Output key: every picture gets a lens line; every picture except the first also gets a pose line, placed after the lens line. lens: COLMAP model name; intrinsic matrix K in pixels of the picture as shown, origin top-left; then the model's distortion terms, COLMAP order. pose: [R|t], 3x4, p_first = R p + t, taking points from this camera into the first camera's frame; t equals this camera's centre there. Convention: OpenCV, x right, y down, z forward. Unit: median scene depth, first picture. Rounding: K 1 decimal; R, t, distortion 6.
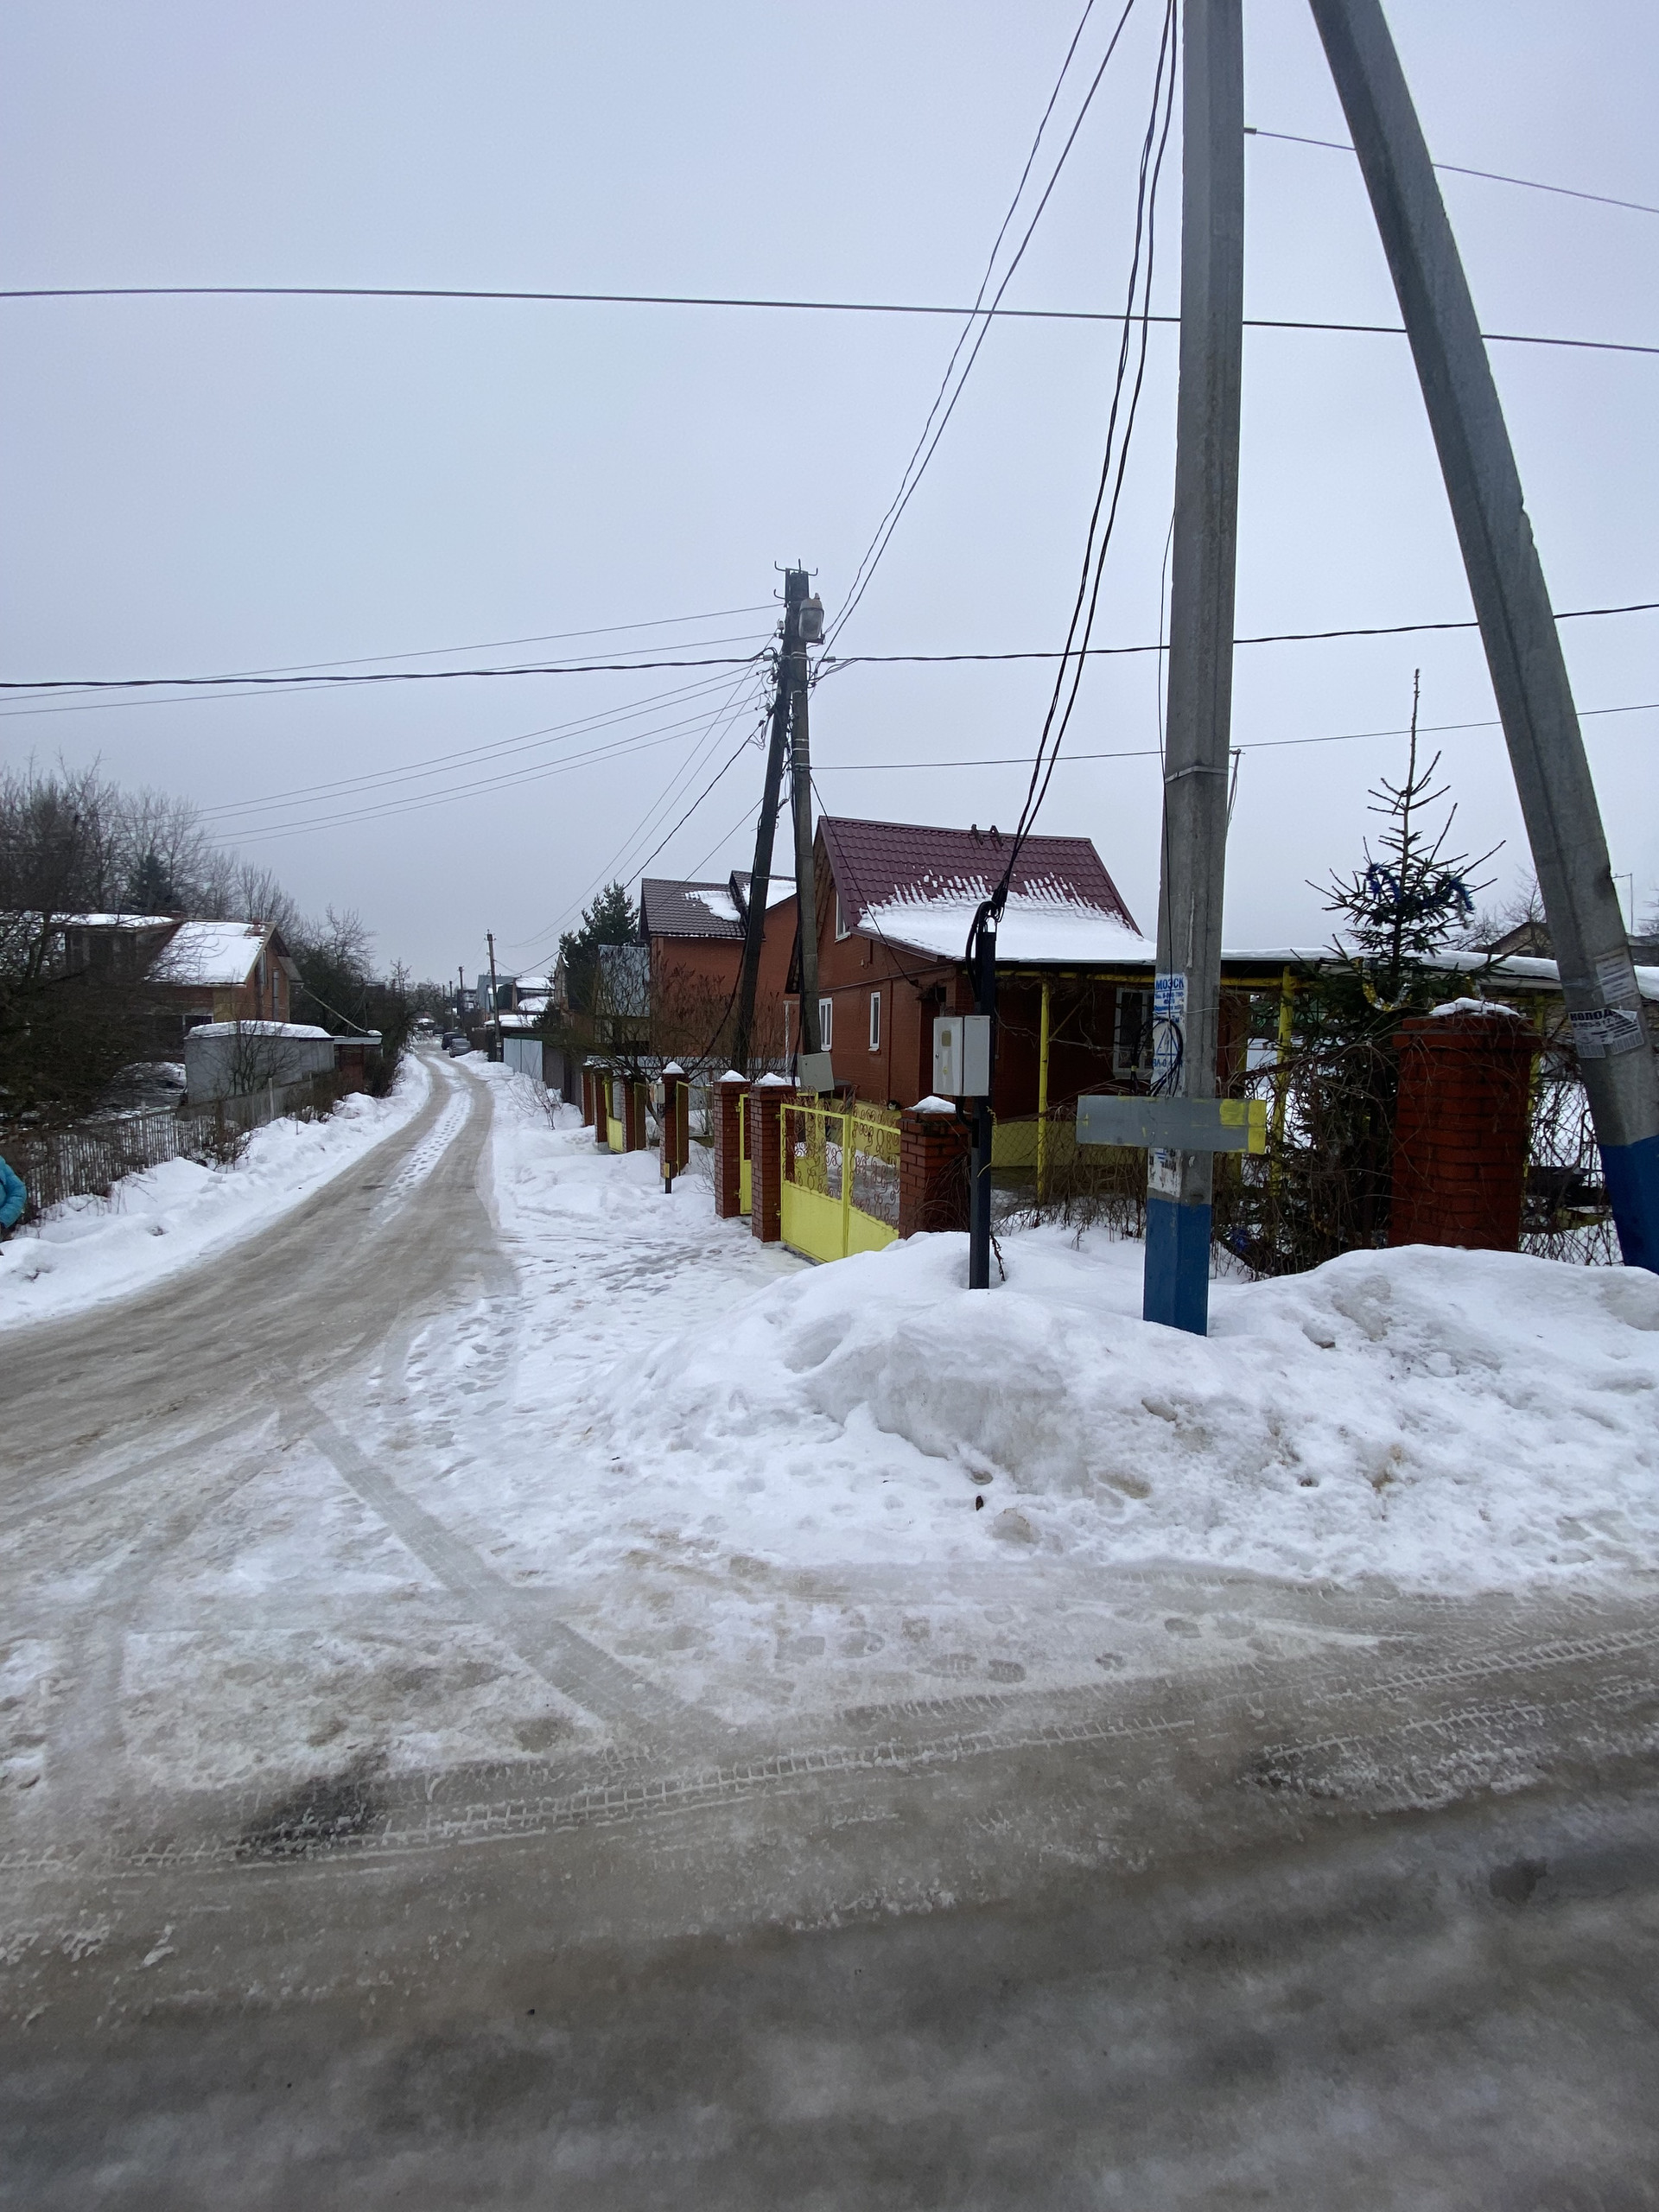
lens RADIAL K [[899.1, 0, 833.9], [0, 899.1, 1101.1], [0, 0, 1]] dist [0.019116, -0.019808]
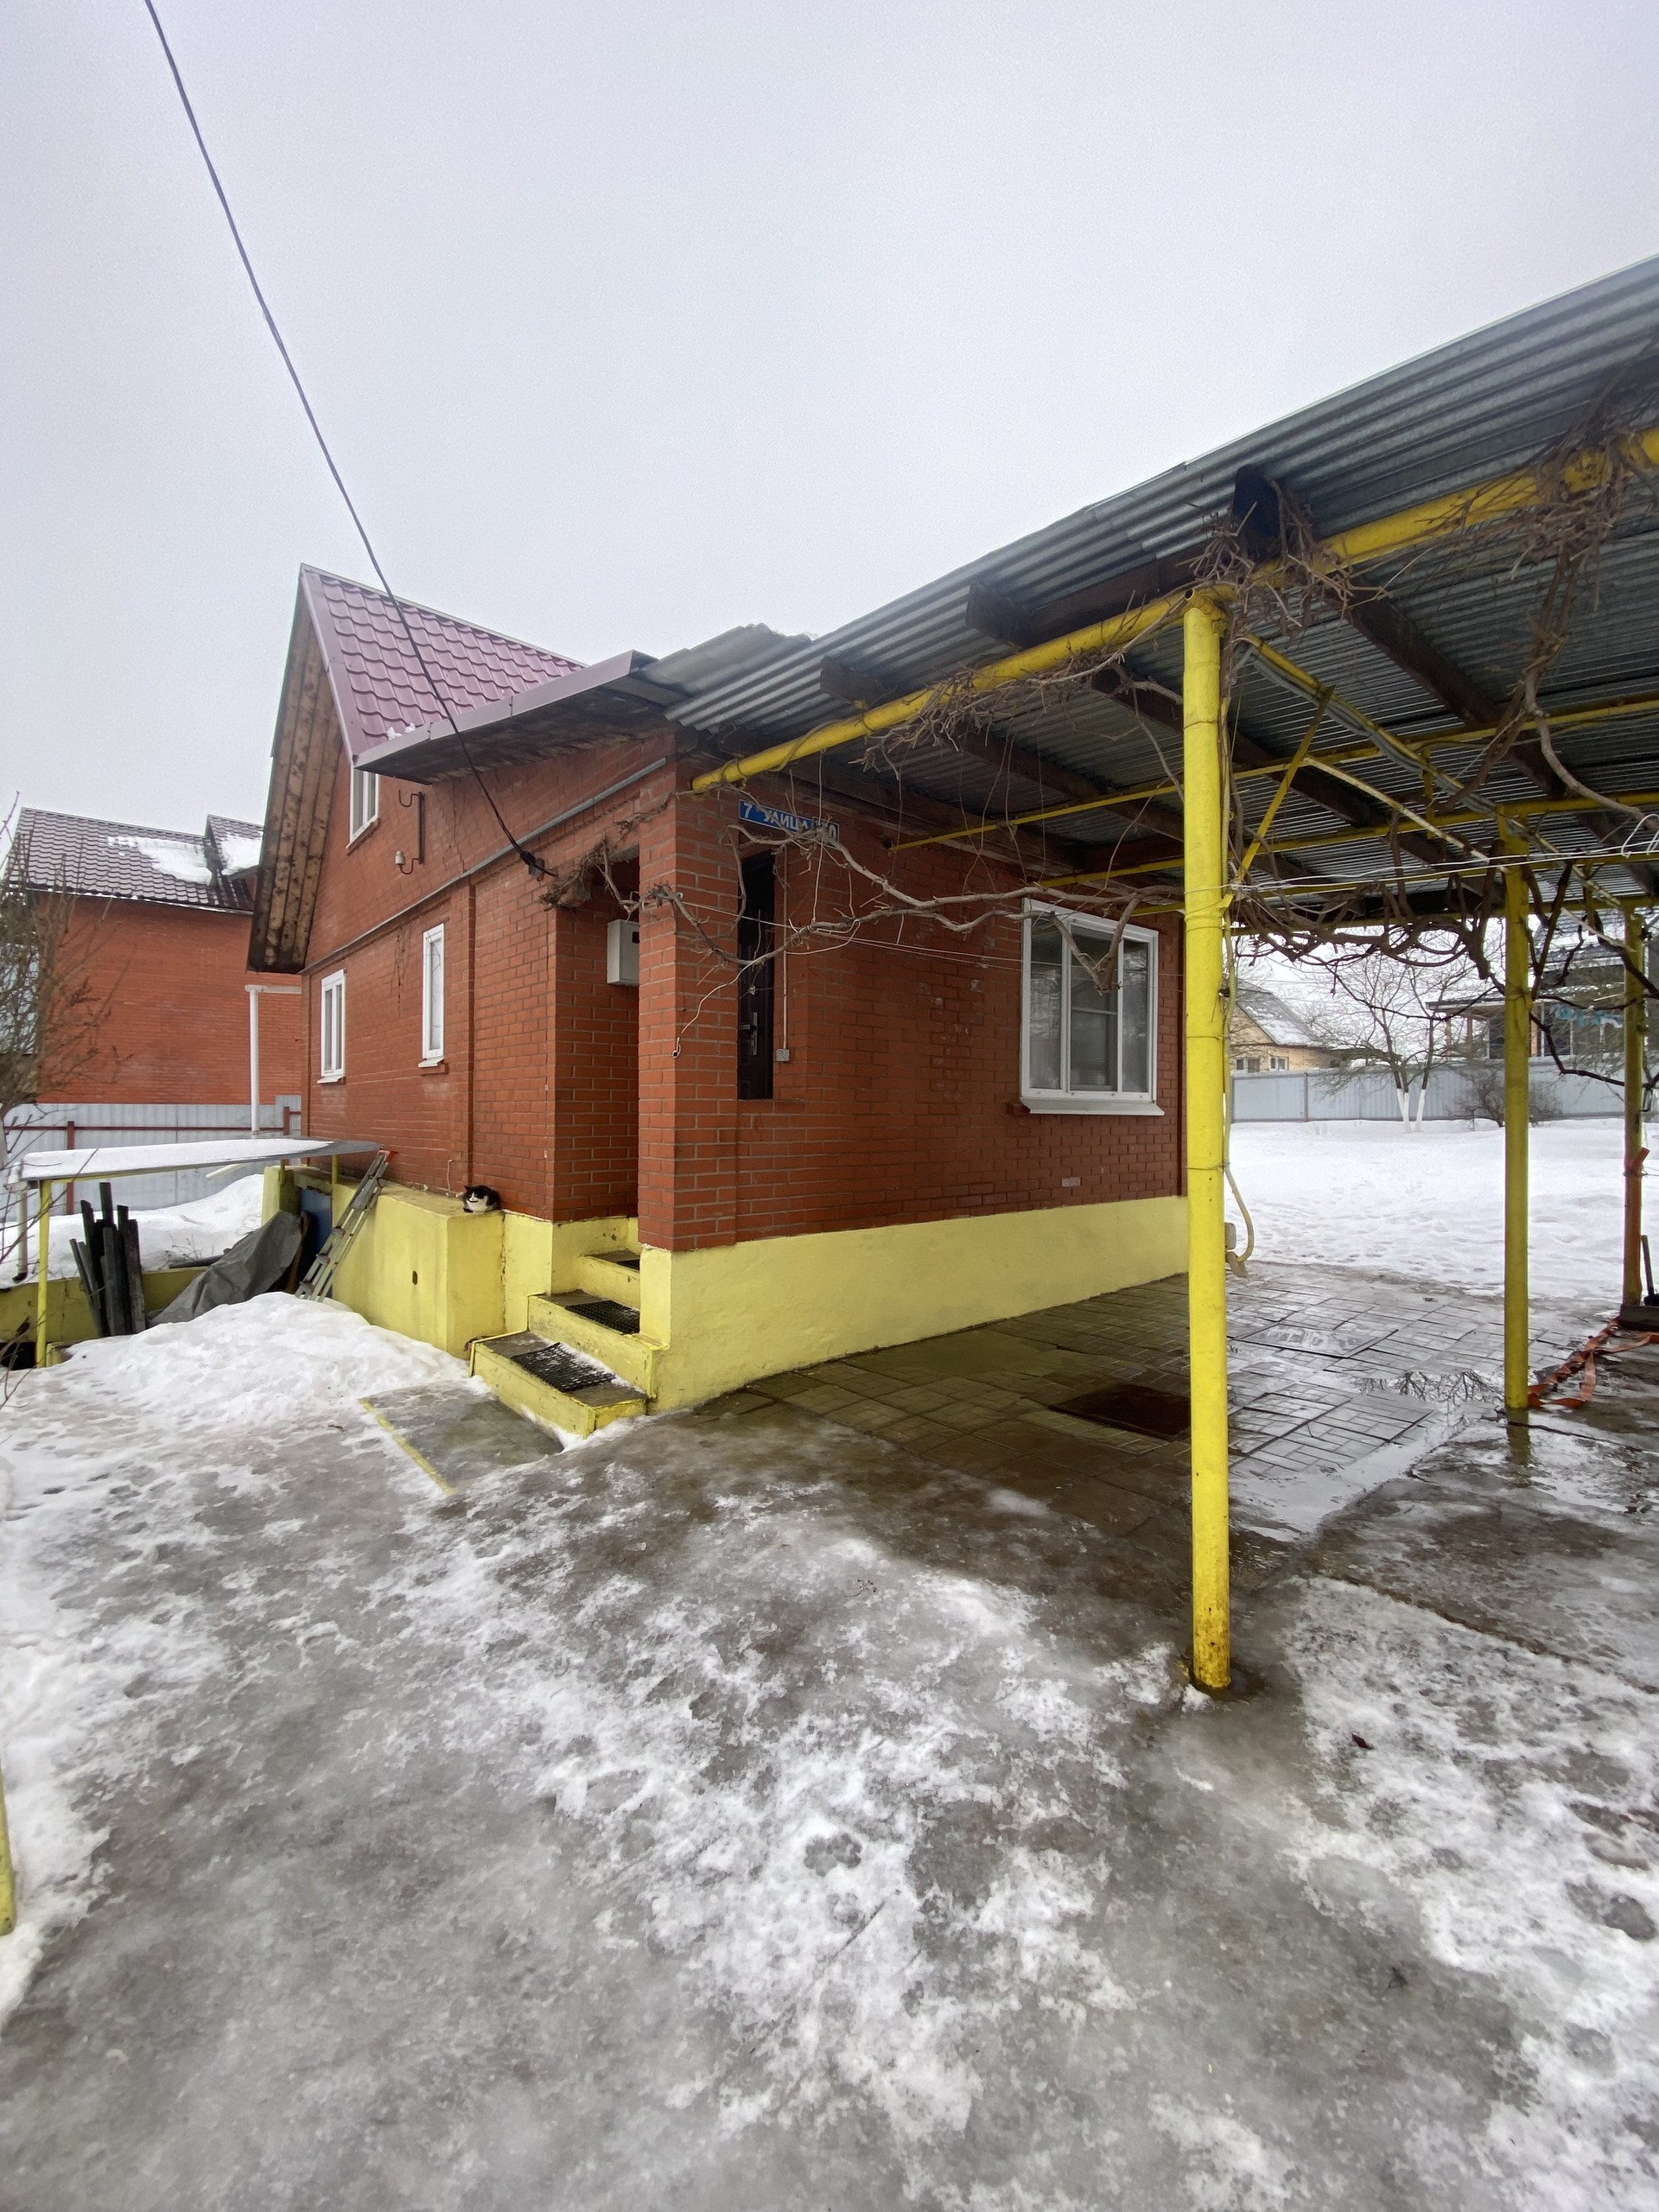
lens RADIAL K [[894.7, 0, 828.5], [0, 894.7, 1099.9], [0, 0, 1]] dist [0.013744, -0.017319]
pose [[0.911535, -0.004866, 0.411193, 0.023950], [0.035909, 0.997052, -0.067803, -0.004000], [-0.409651, 0.076571, 0.909023, 0.317862]]
